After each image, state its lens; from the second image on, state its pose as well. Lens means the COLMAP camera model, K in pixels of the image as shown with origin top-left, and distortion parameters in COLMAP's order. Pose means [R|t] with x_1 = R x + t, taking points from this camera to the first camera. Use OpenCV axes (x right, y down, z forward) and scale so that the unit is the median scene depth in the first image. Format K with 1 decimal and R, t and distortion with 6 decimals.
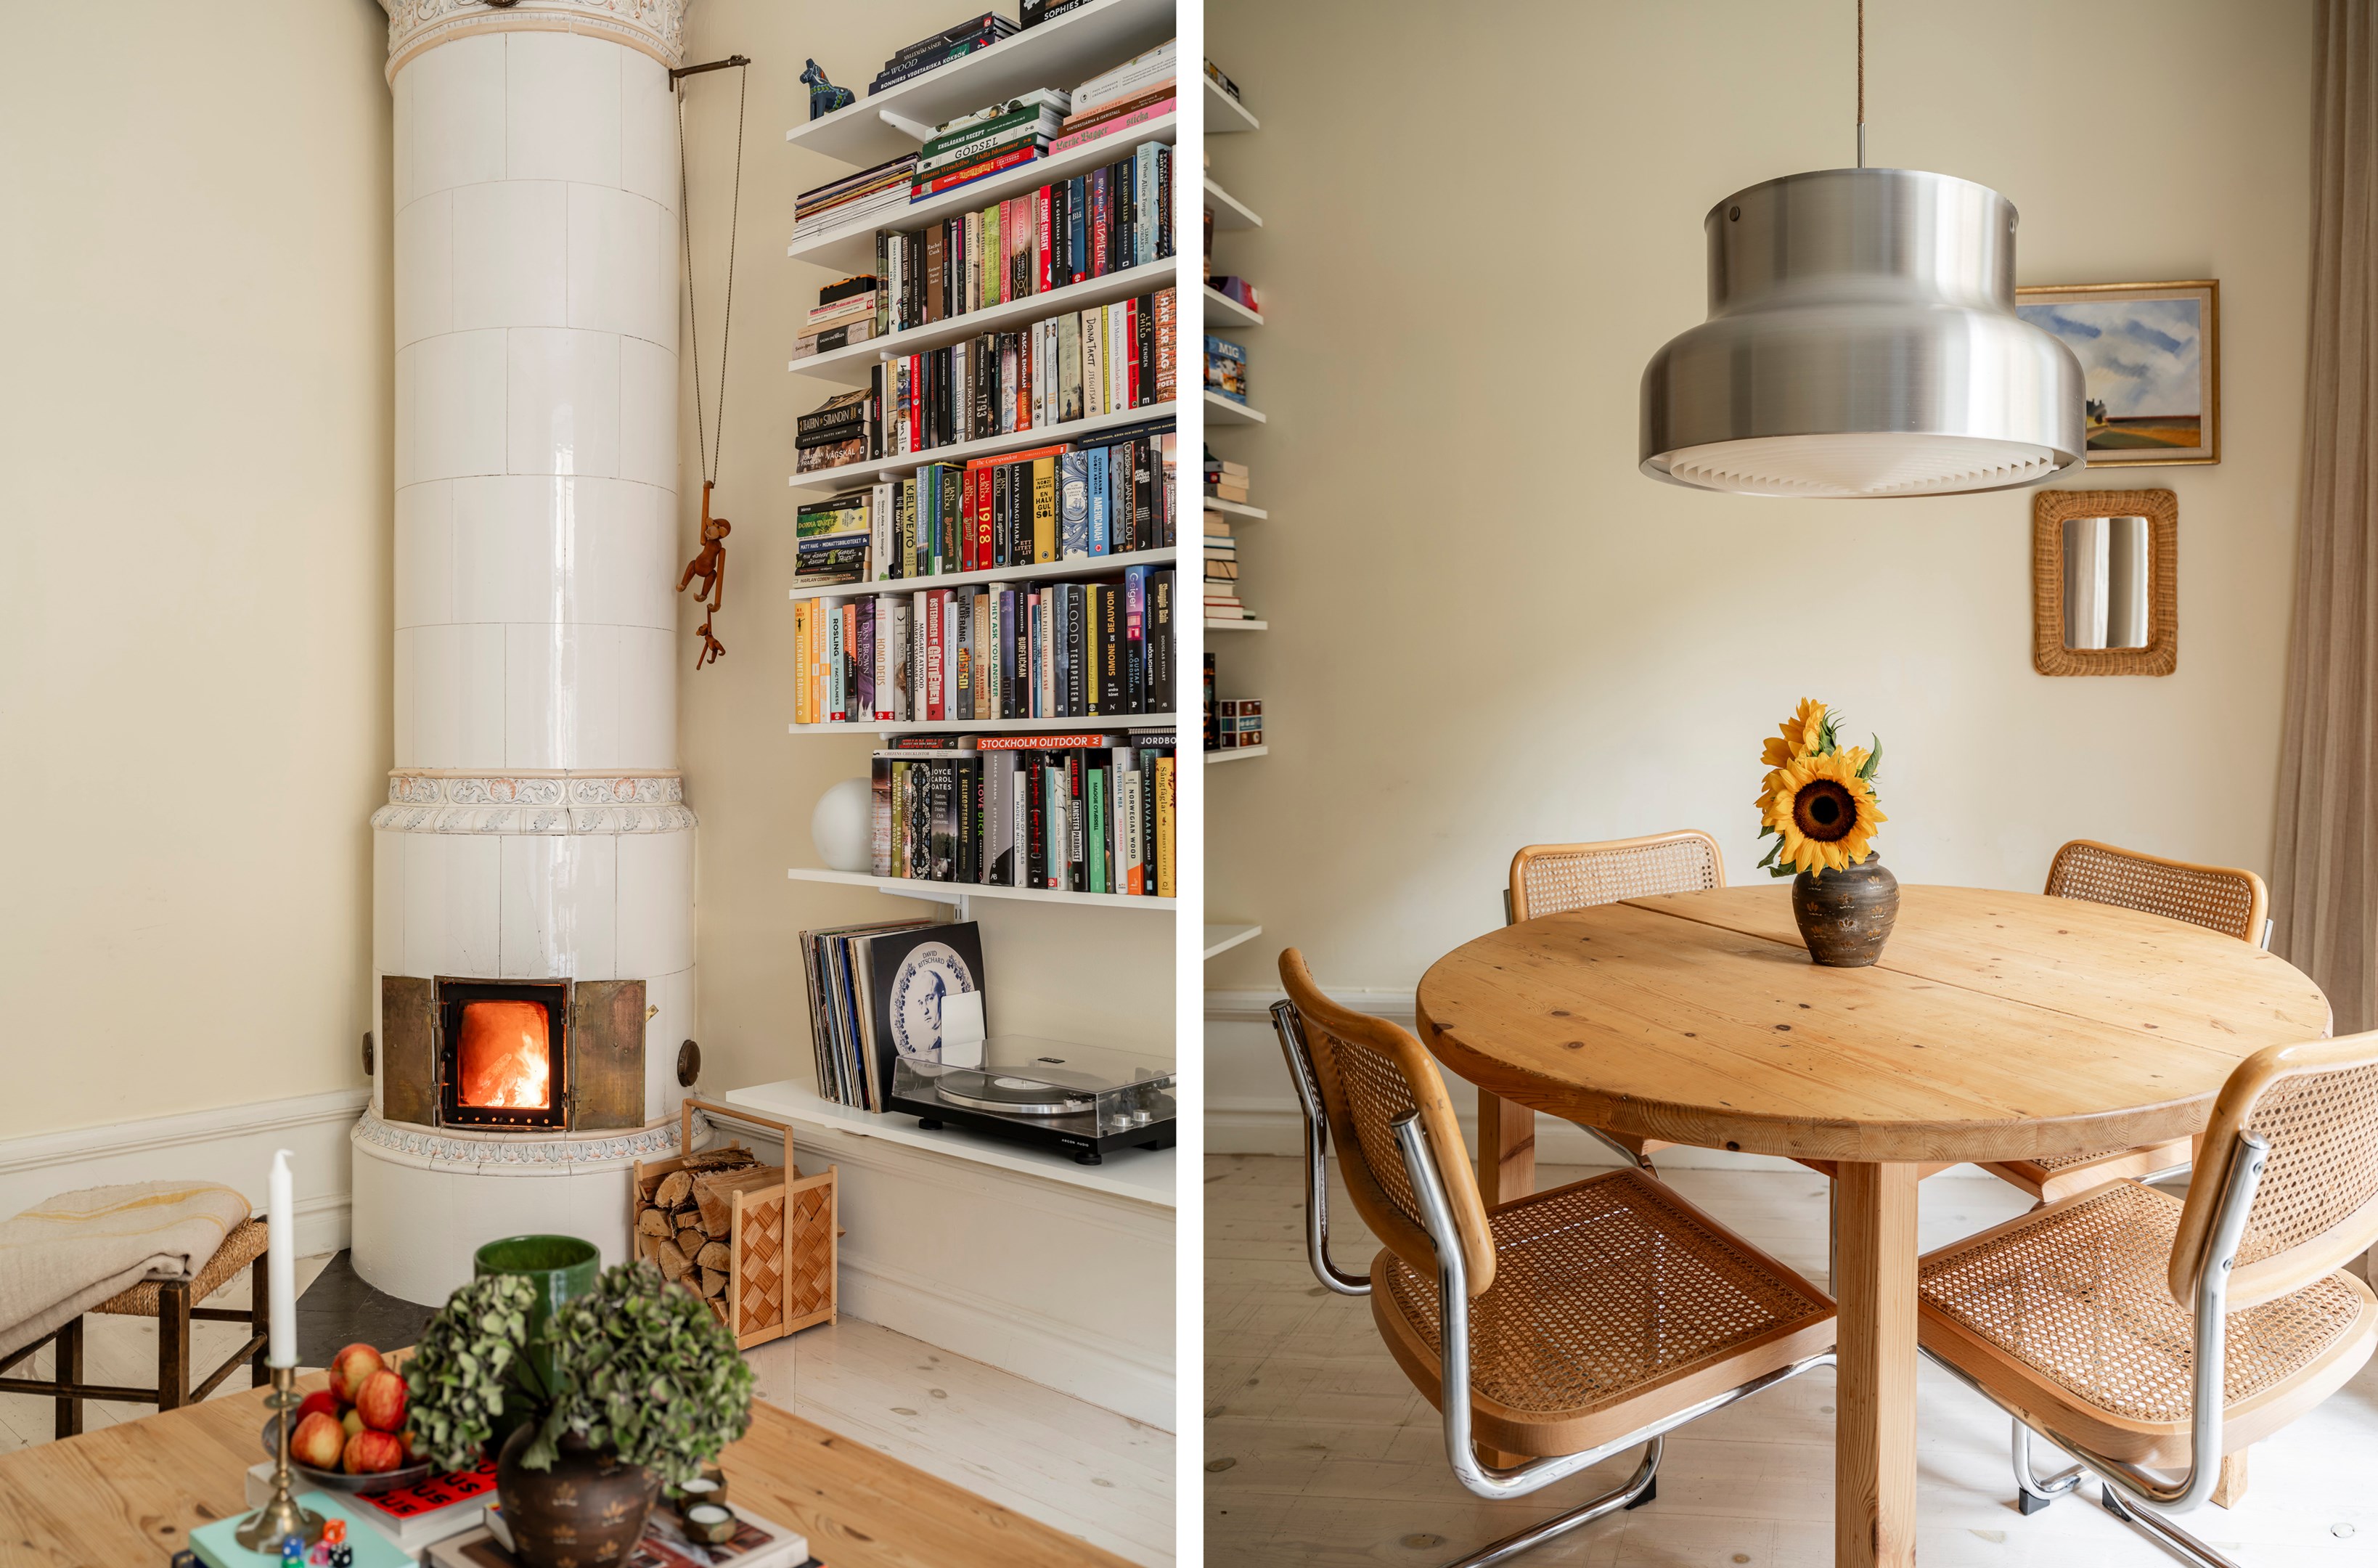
lens RADIAL K [[2521.6, 0, 1057.6], [0, 2521.6, 751.8], [0, 0, 1]] dist [0.007373, 0.019939]
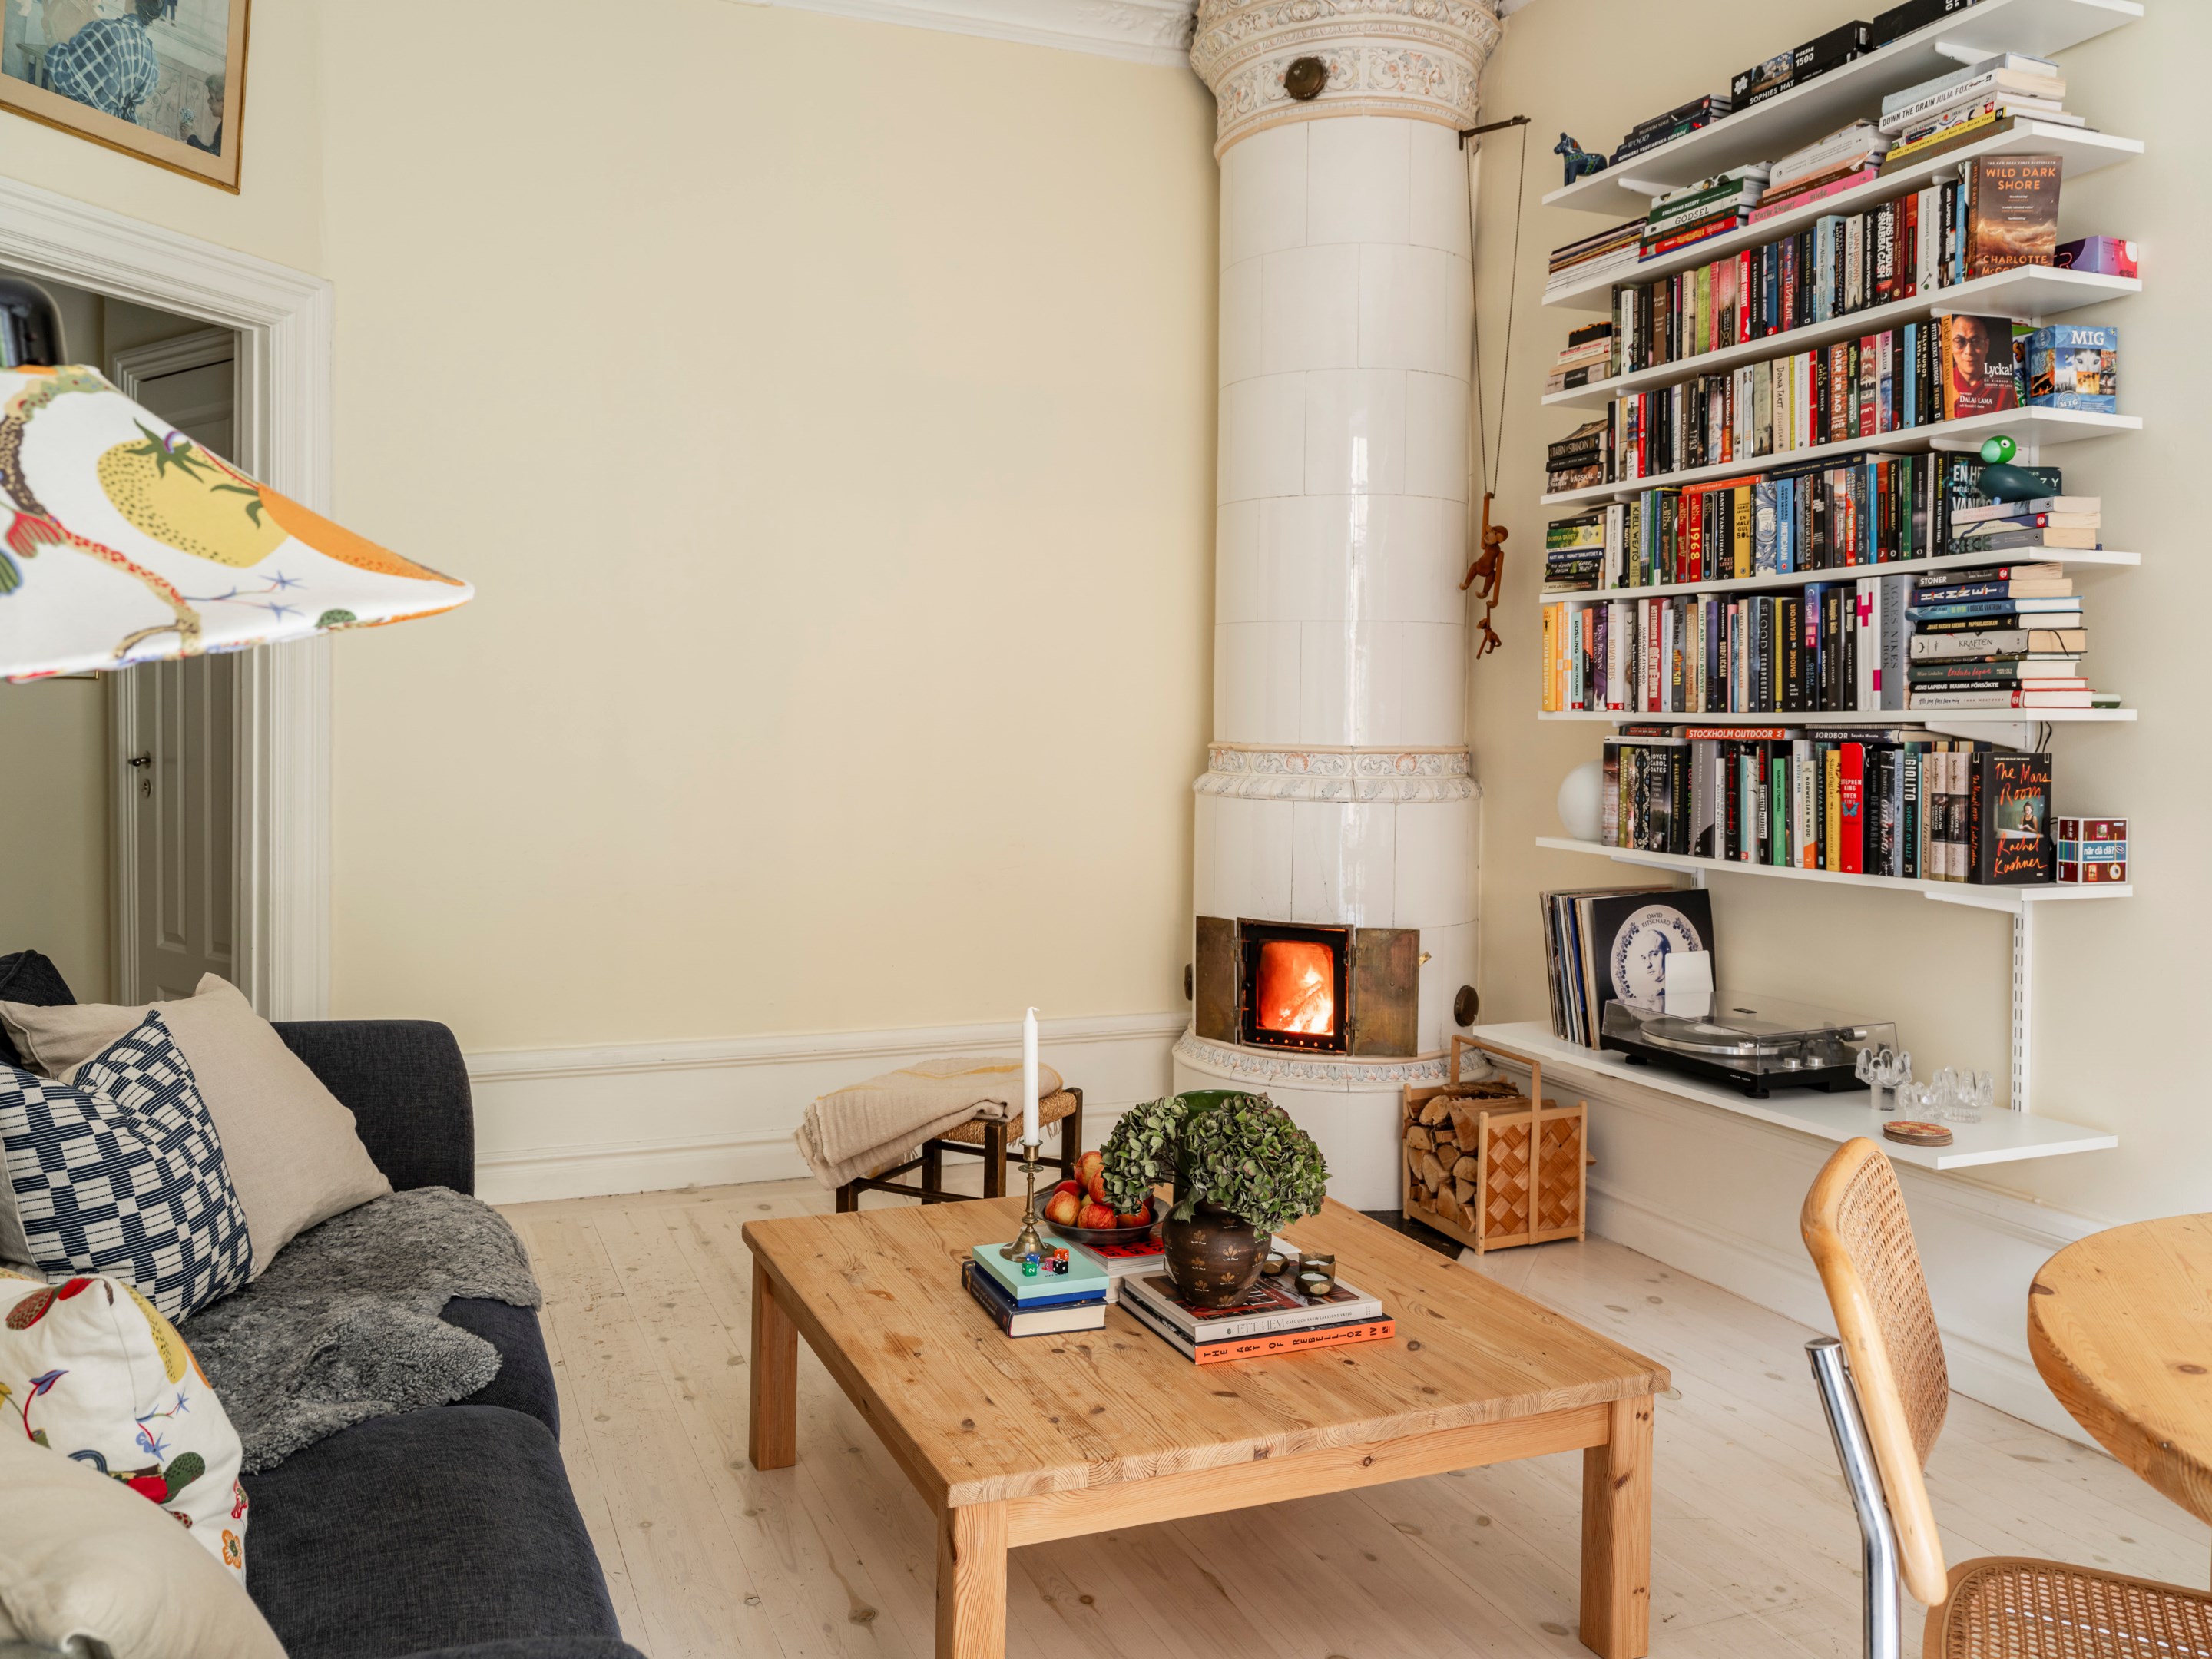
lens RADIAL K [[1843.5, 0, 1103.8], [0, 1843.5, 795.5], [0, 0, 1]] dist [0.006009, 0.003190]
pose [[0.962584, 0.024830, -0.269843, -0.065564], [-0.017972, 0.999450, 0.027856, 0.007092], [0.270387, -0.021964, 0.962501, 0.129376]]
